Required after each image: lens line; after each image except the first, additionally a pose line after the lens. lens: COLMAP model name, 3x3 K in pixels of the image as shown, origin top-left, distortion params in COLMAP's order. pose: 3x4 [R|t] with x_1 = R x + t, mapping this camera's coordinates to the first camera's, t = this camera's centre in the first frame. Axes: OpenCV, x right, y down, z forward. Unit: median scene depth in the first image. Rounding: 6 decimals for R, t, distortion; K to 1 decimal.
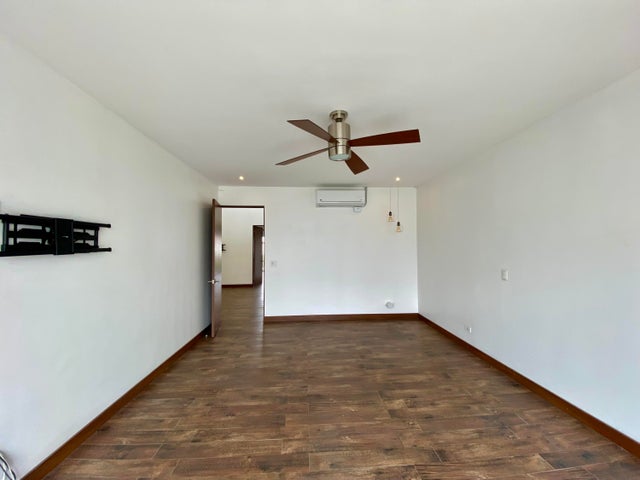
lens RADIAL K [[256.5, 0, 319.0], [0, 256.5, 240.2], [0, 0, 1]] dist [0.017468, -0.018265]
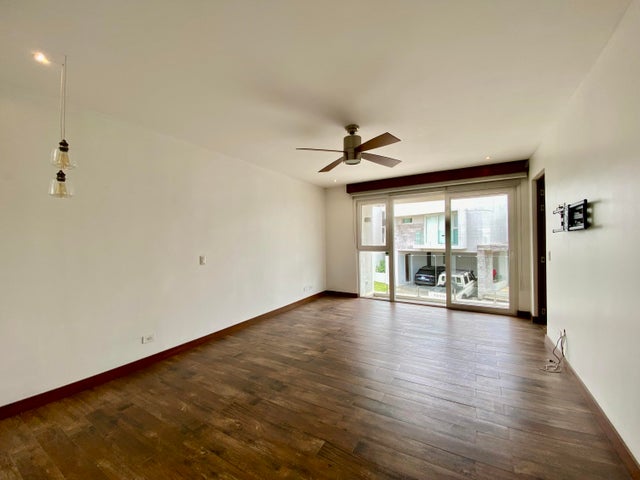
lens RADIAL K [[256.5, 0, 319.0], [0, 256.5, 240.2], [0, 0, 1]] dist [0.017468, -0.018265]
pose [[-0.830253, 0.018432, 0.557082, -0.386467], [0.005297, 0.999669, -0.025180, 0.076264], [-0.557362, -0.017955, -0.830076, 1.703030]]
